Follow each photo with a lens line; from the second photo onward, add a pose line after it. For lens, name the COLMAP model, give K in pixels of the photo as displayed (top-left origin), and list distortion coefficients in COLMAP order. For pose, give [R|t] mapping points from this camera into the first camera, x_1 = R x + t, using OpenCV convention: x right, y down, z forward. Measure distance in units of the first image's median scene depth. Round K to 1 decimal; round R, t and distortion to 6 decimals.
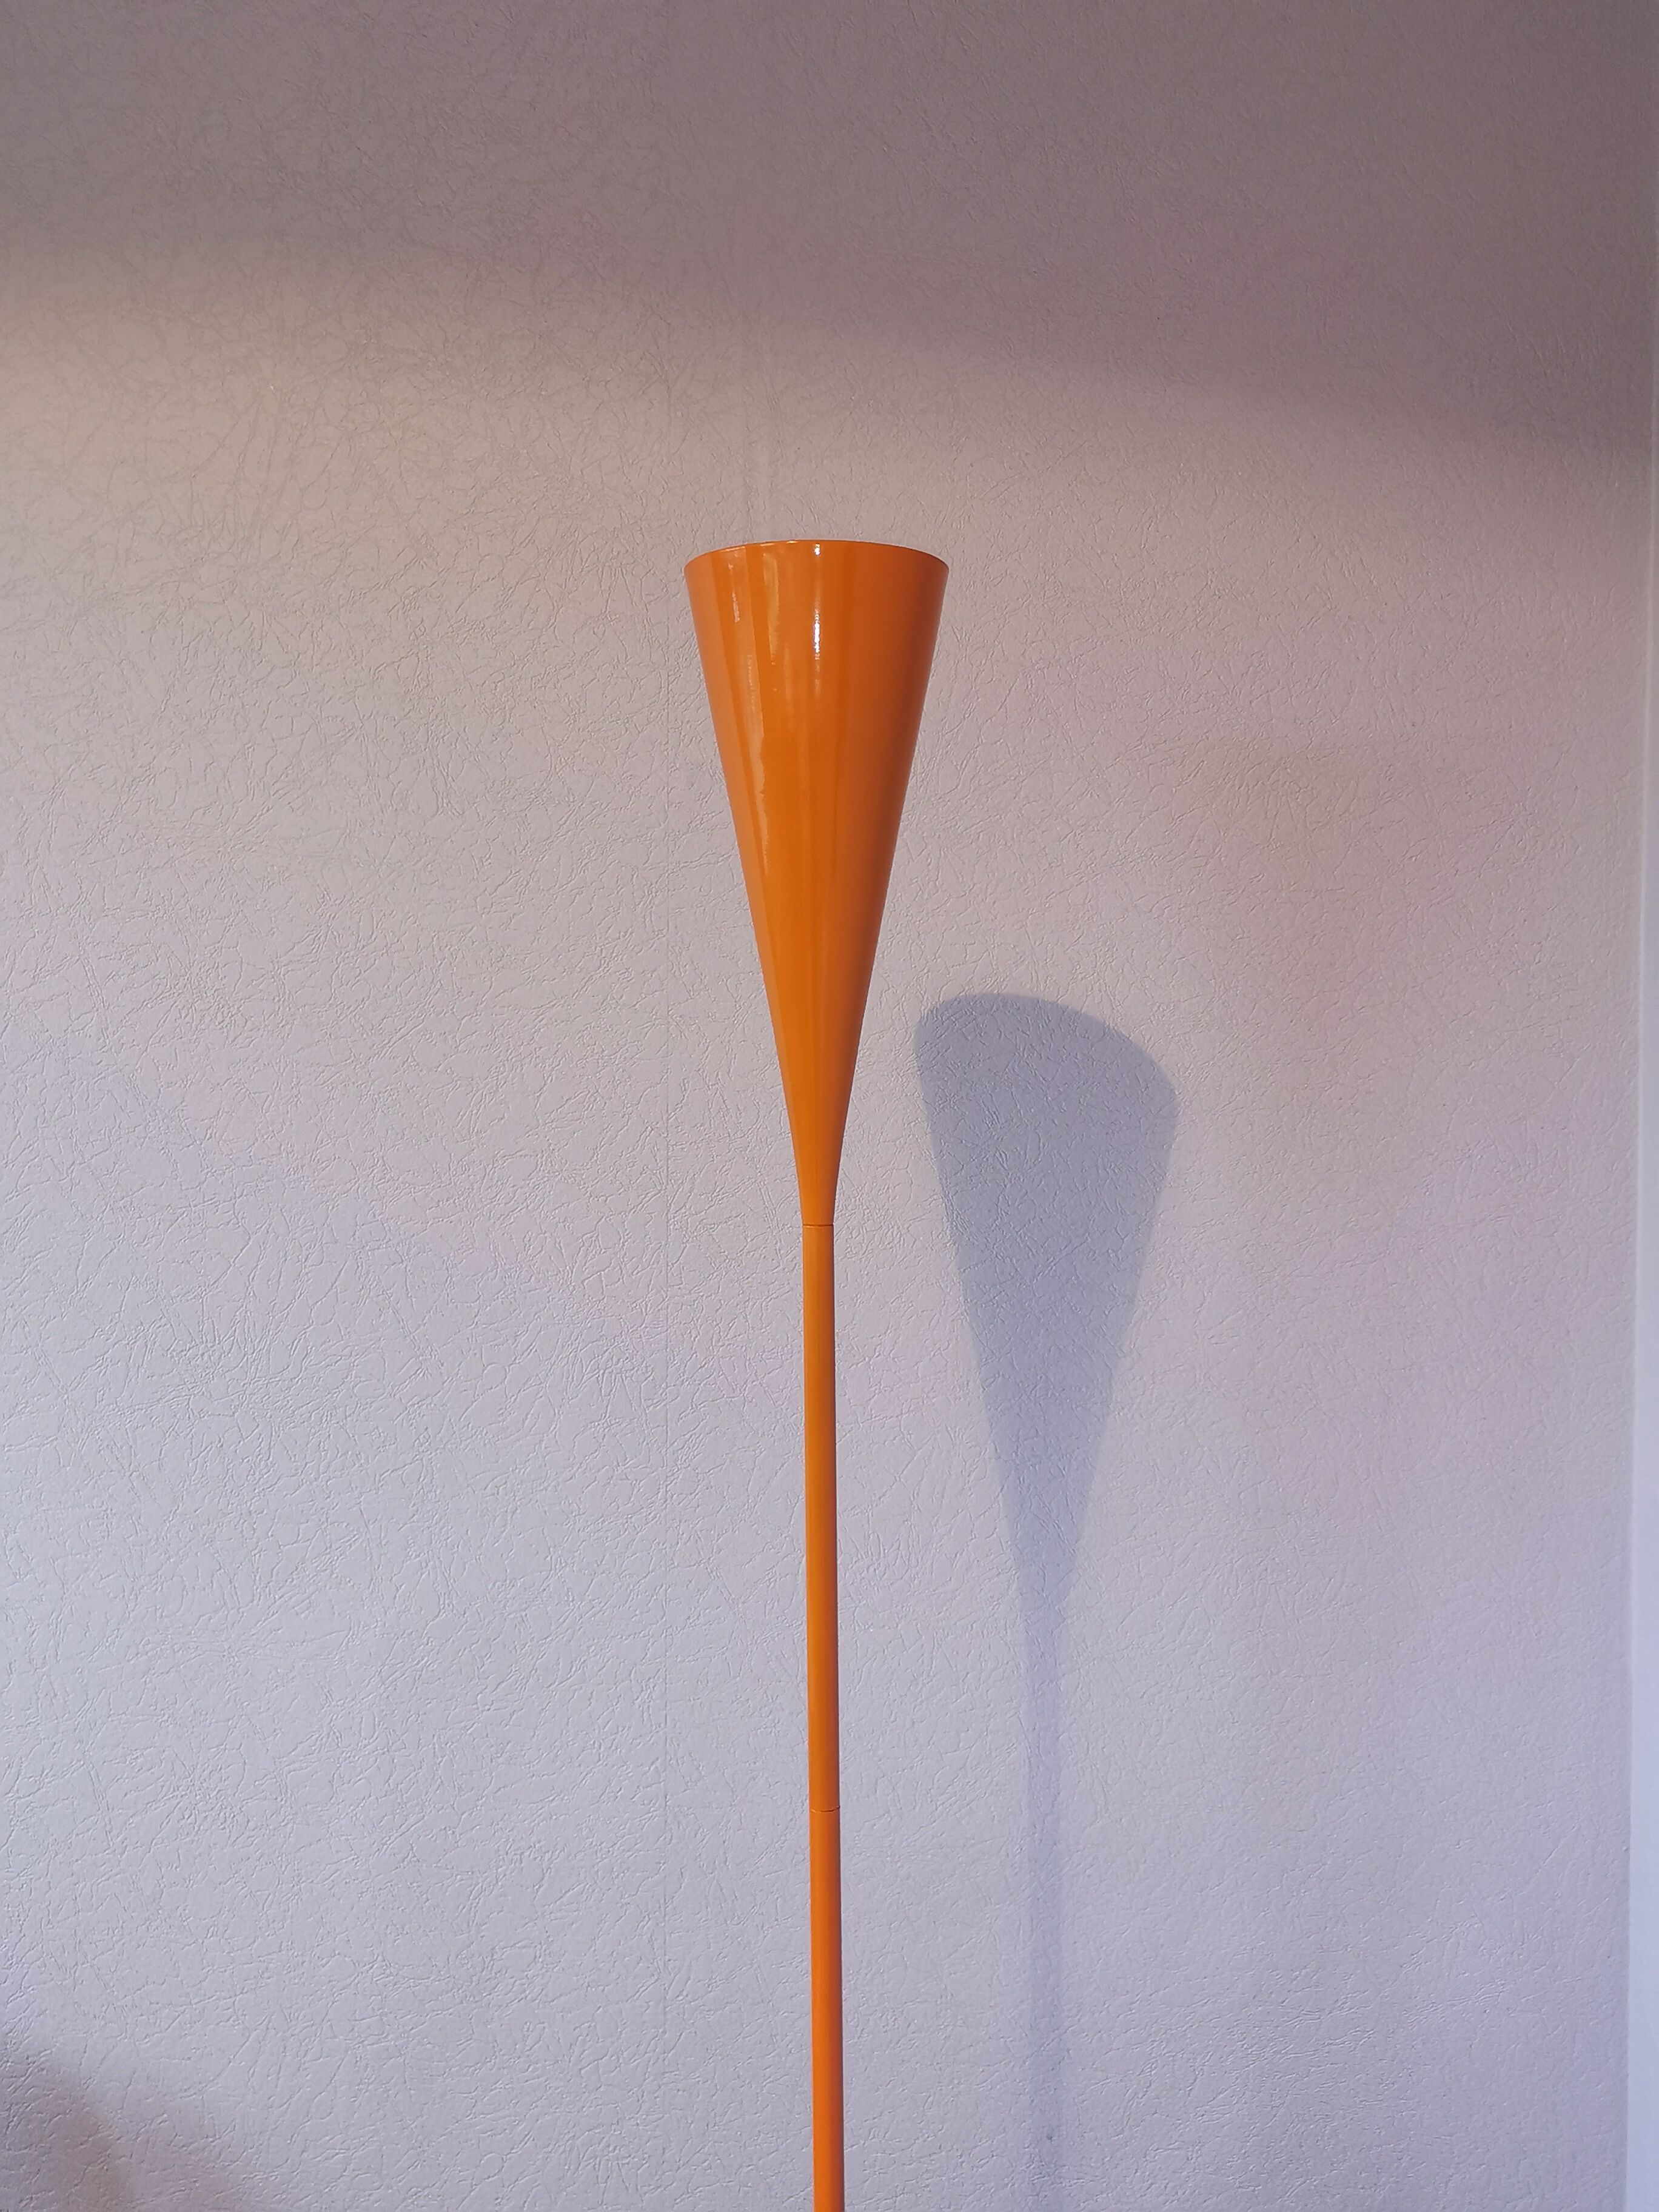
lens RADIAL K [[2044.8, 0, 832.1], [0, 2044.8, 1085.6], [0, 0, 1]] dist [0.032290, 0.000000]
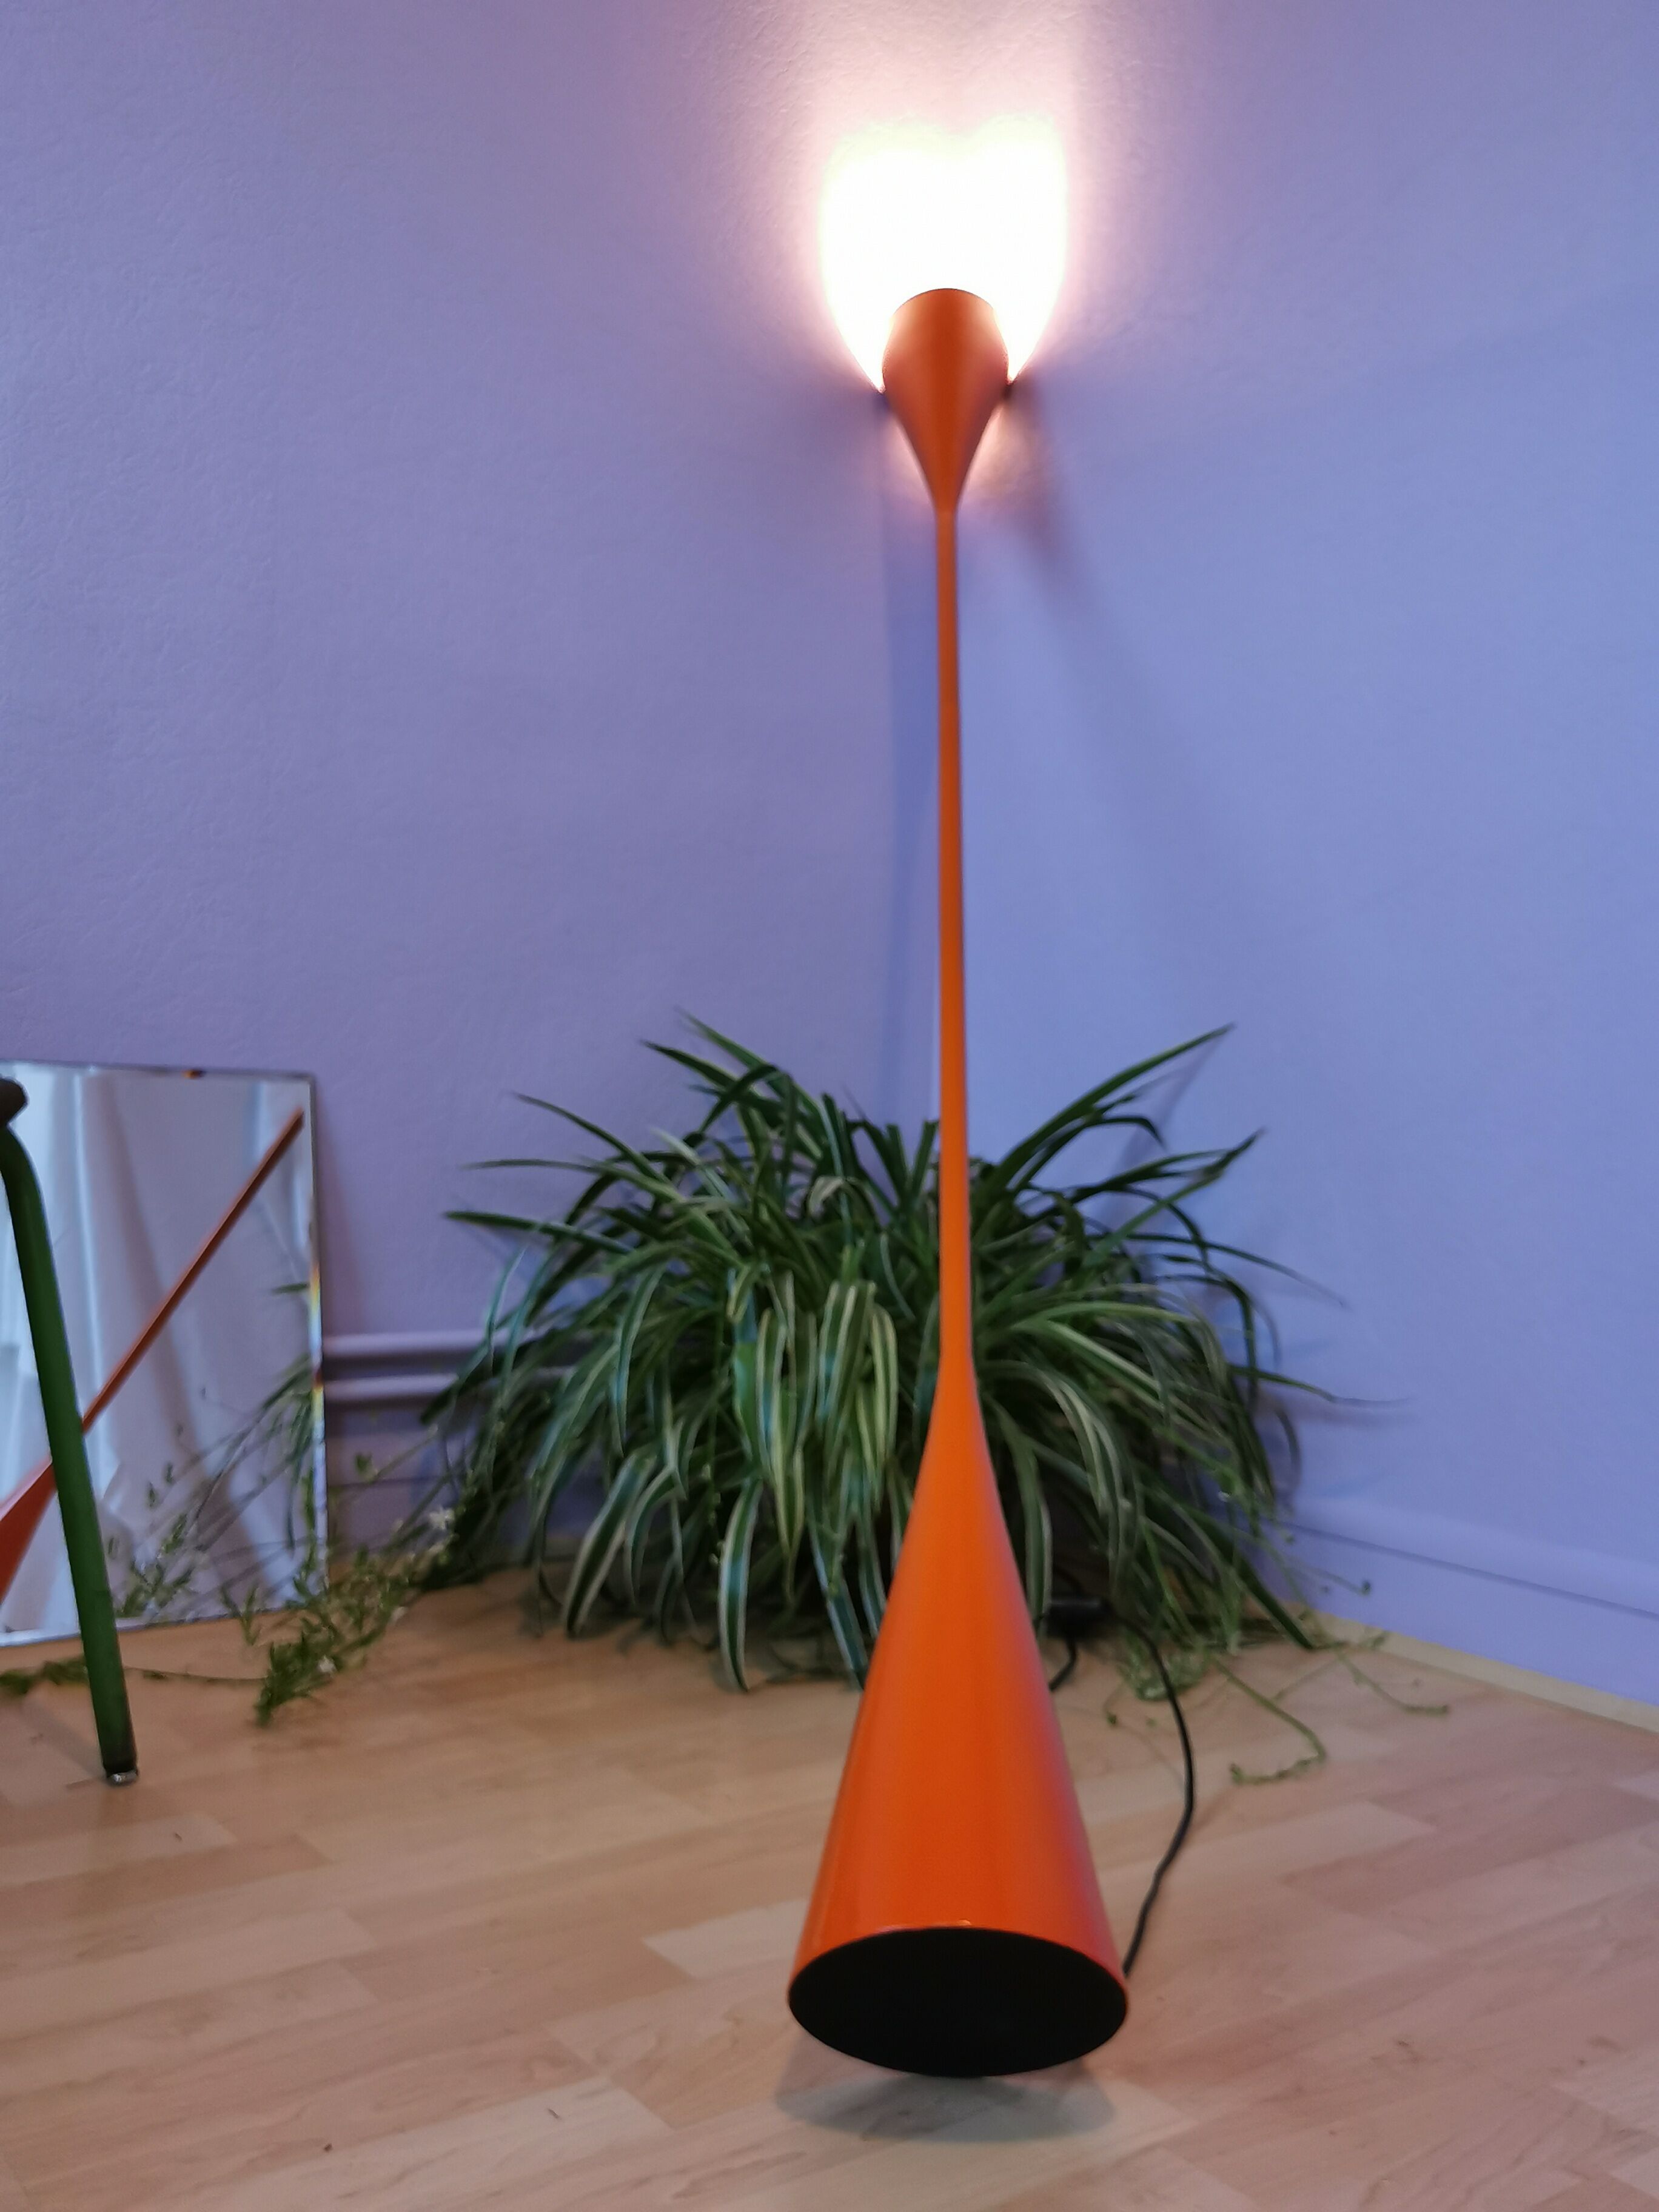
lens RADIAL K [[2044.8, 0, 829.0], [0, 2044.8, 1106.8], [0, 0, 1]] dist [0.032290, 0.000000]
pose [[0.824160, 0.023655, 0.565863, -0.461191], [-0.009074, 0.999551, -0.028569, 0.658887], [-0.566285, 0.018411, 0.824004, -0.091077]]
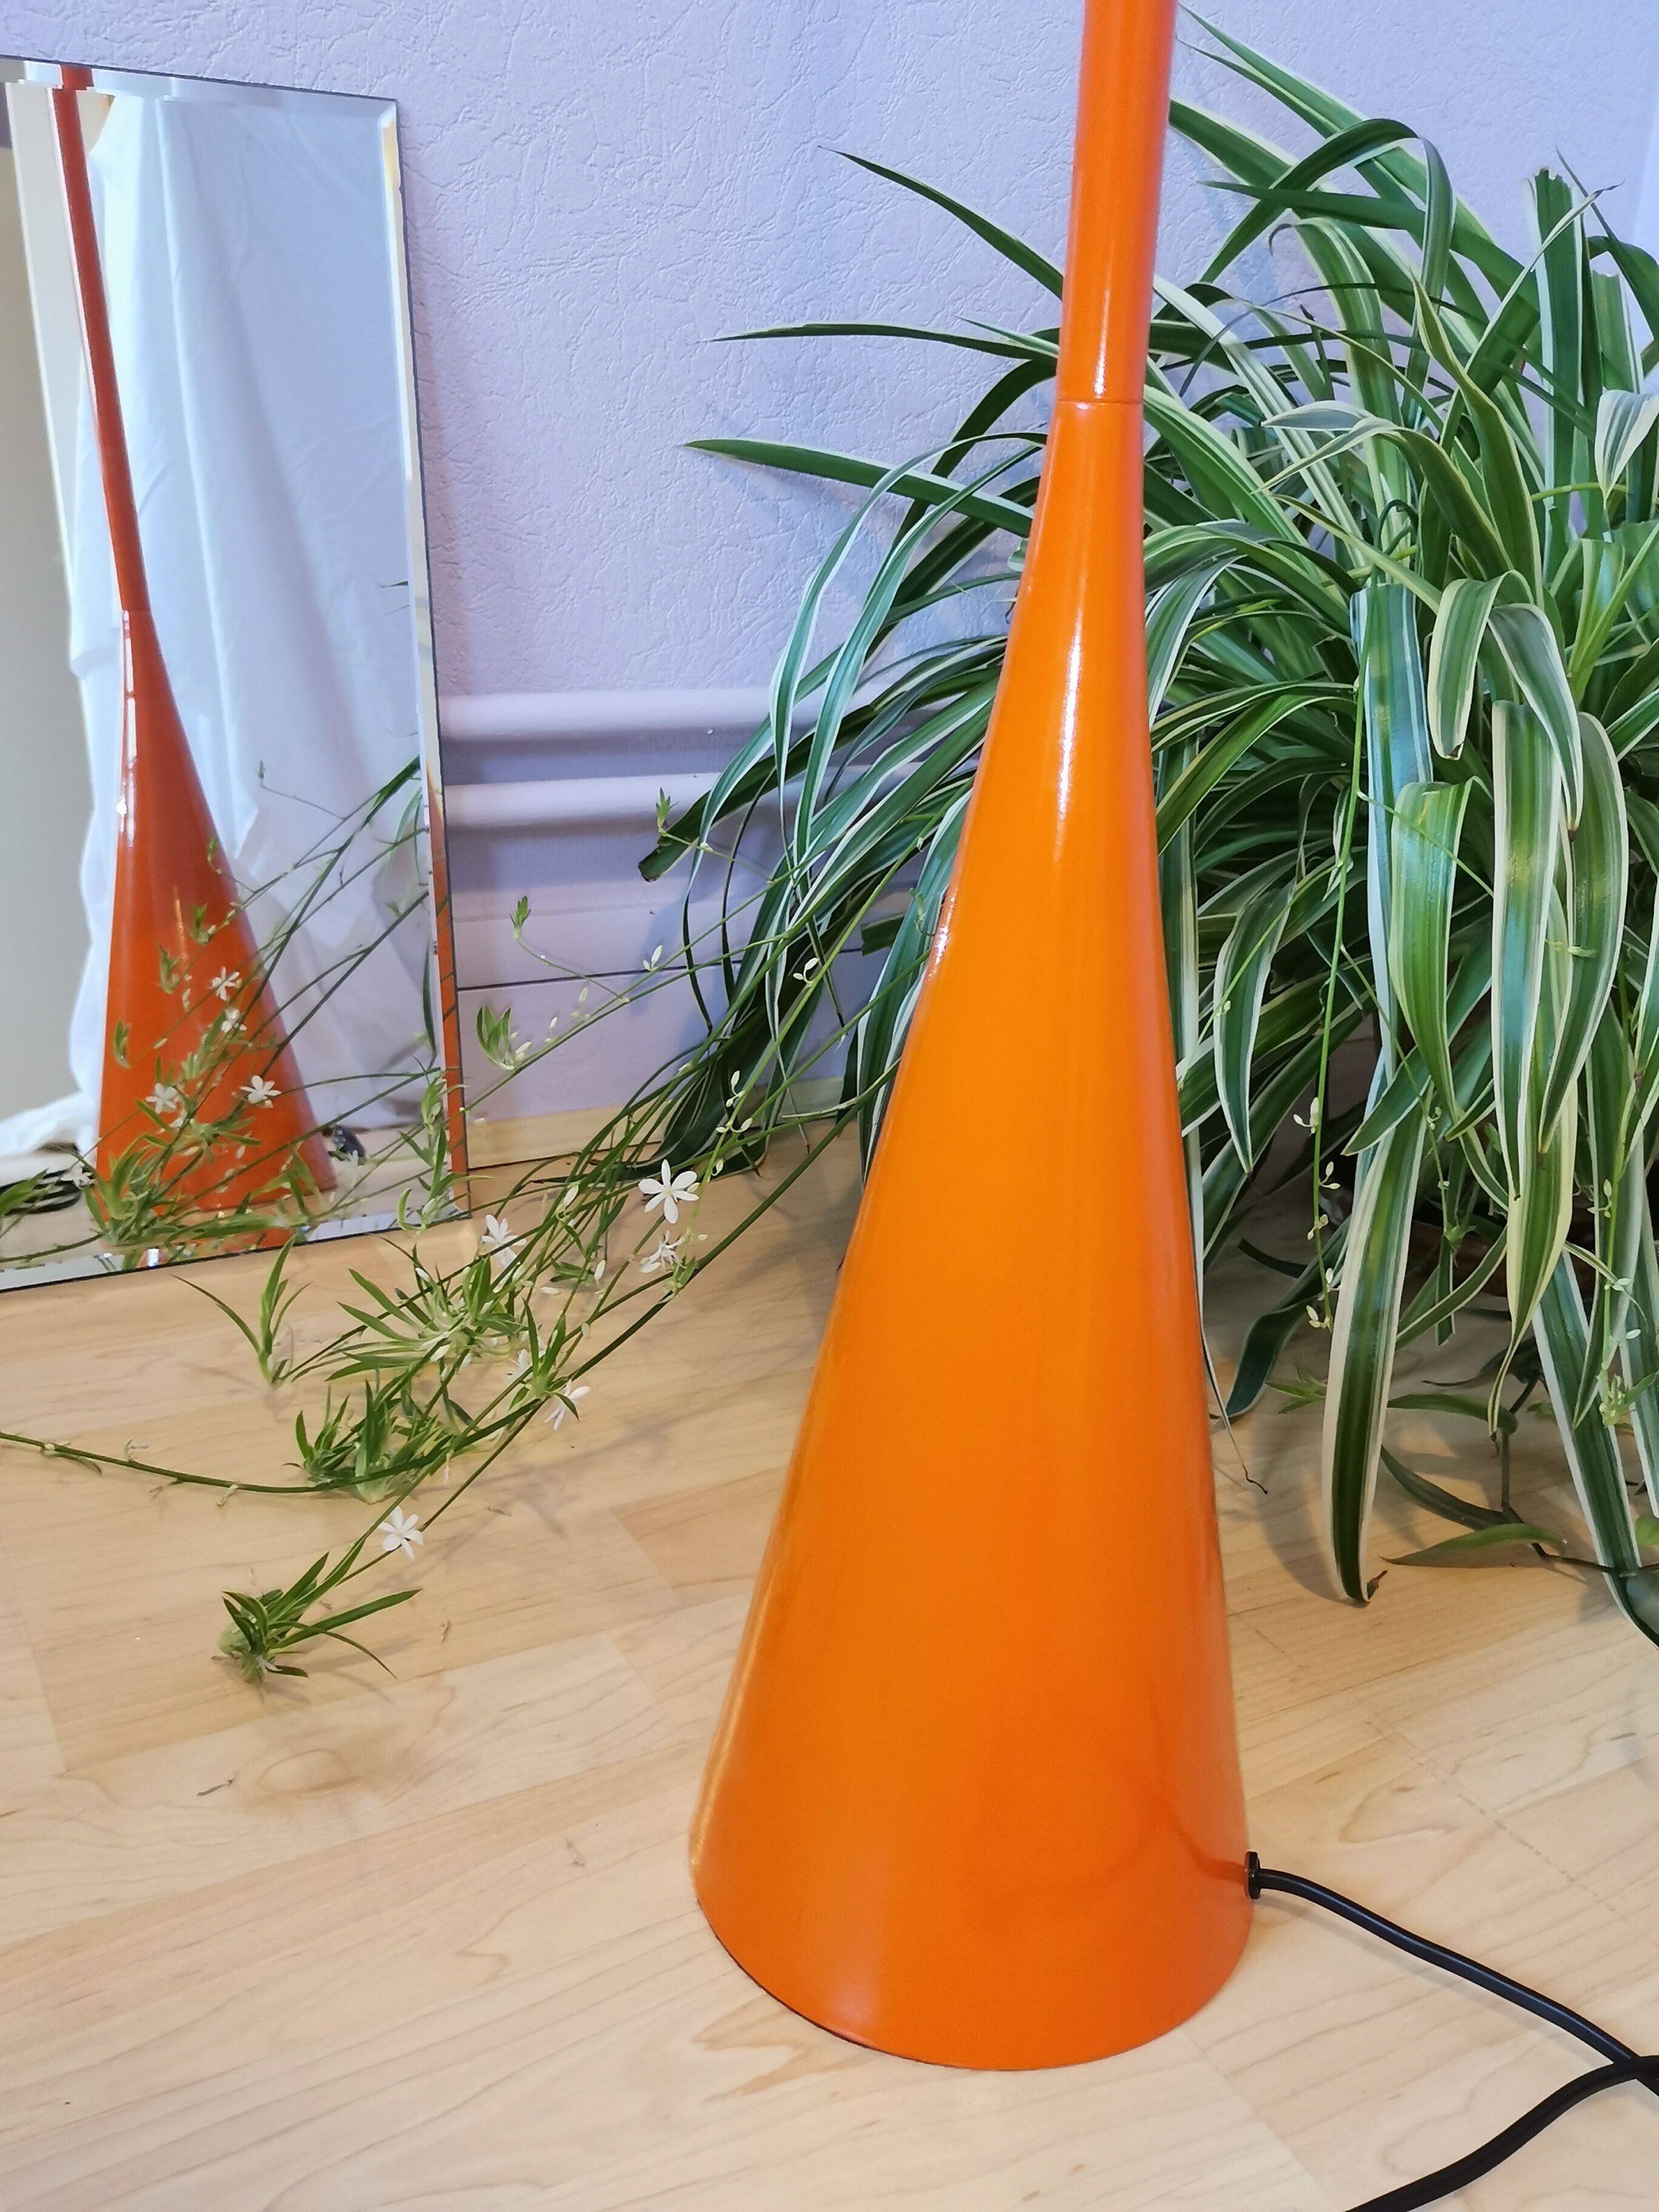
lens RADIAL K [[2044.8, 0, 836.5], [0, 2044.8, 1107.5], [0, 0, 1]] dist [0.032290, 0.000000]
pose [[0.891508, -0.115727, 0.437973, -0.208771], [-0.032835, 0.947767, 0.317268, 0.681701], [-0.451813, -0.297227, 0.841142, 0.455921]]
